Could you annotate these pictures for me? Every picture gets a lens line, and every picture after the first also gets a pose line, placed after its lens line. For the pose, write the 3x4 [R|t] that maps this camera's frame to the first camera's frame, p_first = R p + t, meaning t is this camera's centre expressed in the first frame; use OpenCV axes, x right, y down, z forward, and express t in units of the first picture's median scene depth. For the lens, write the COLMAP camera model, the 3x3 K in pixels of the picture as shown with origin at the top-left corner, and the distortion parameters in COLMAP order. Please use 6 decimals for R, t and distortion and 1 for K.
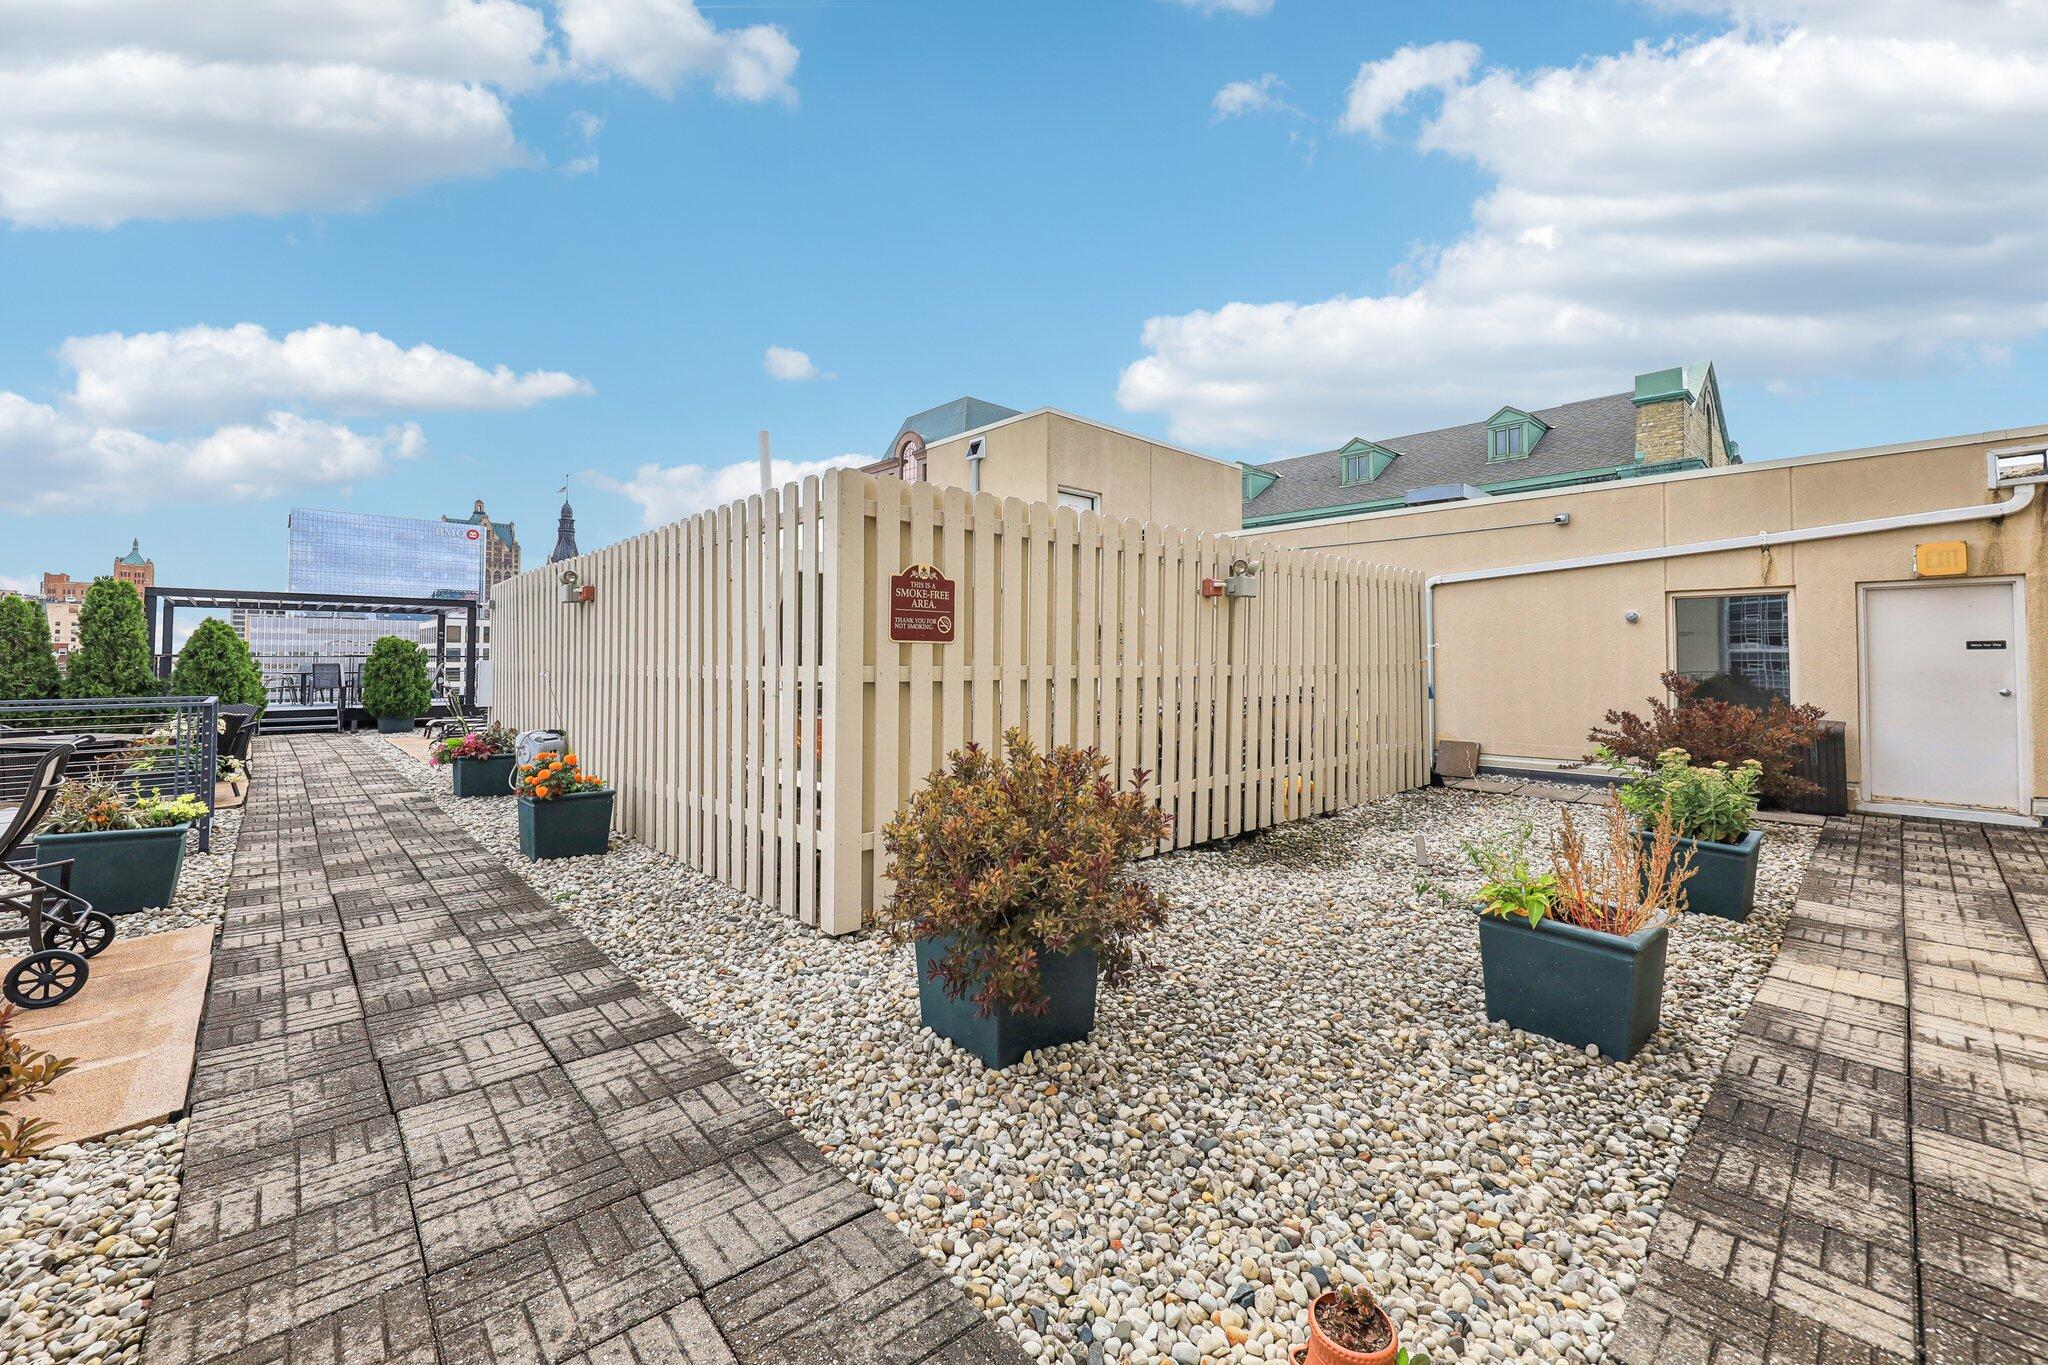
lens RADIAL K [[831.0, 0, 1026.5], [0, 831.0, 651.7], [0, 0, 1]] dist [0.001233, 0.000134]
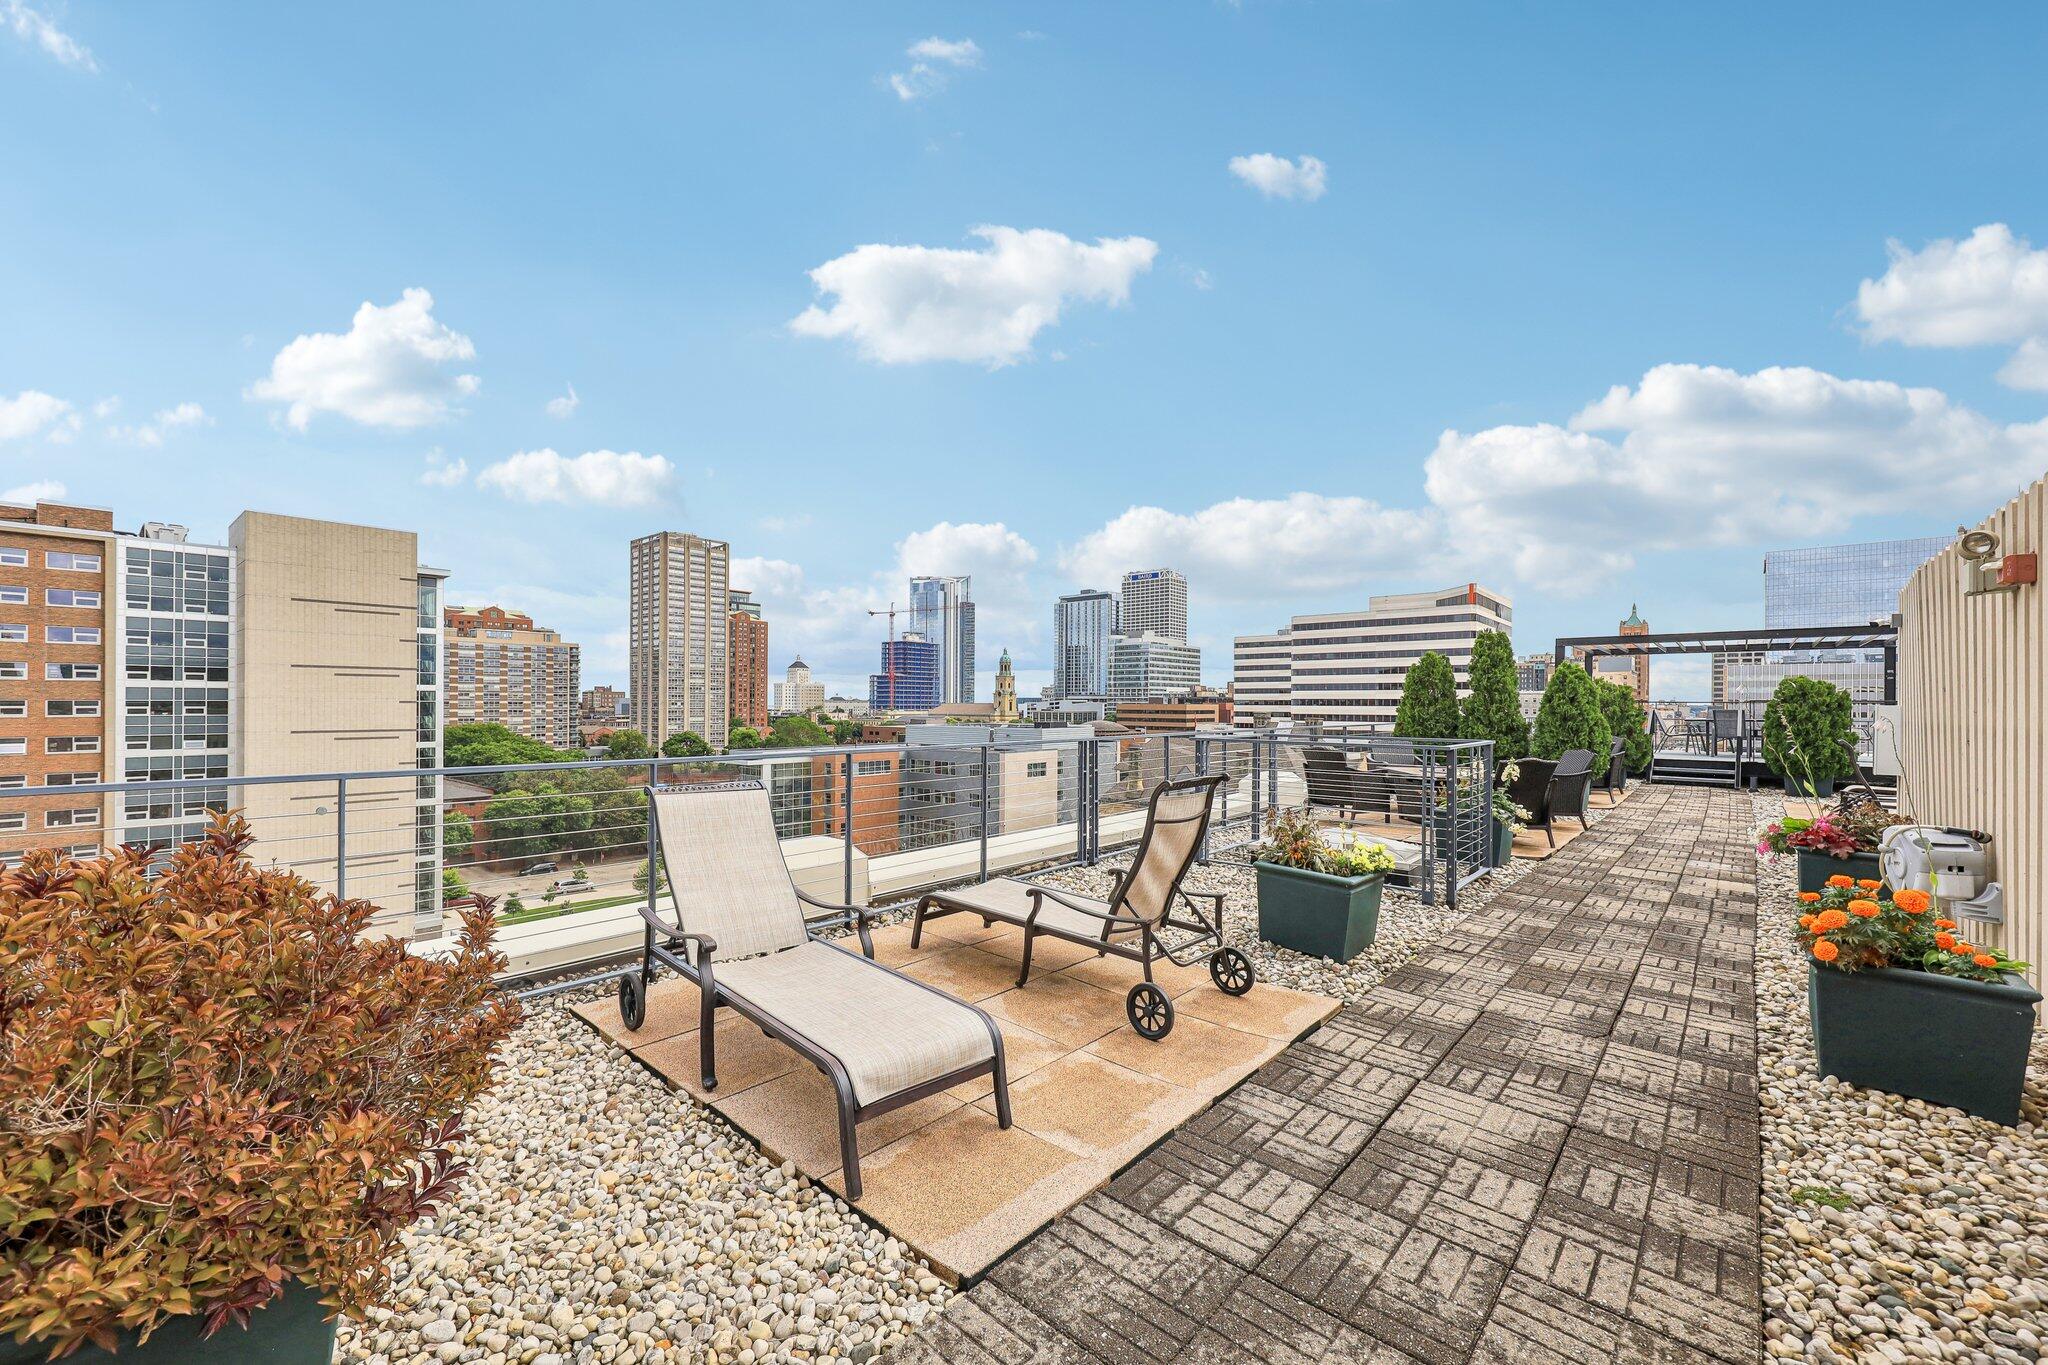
lens RADIAL K [[813.8, 0, 1021.2], [0, 813.8, 700.5], [0, 0, 1]] dist [0.002096, 0.000313]
pose [[0.095015, -0.003729, -0.995469, -0.080337], [0.004468, 0.999985, -0.003320, 0.006631], [0.995466, -0.004132, 0.095030, 0.299515]]
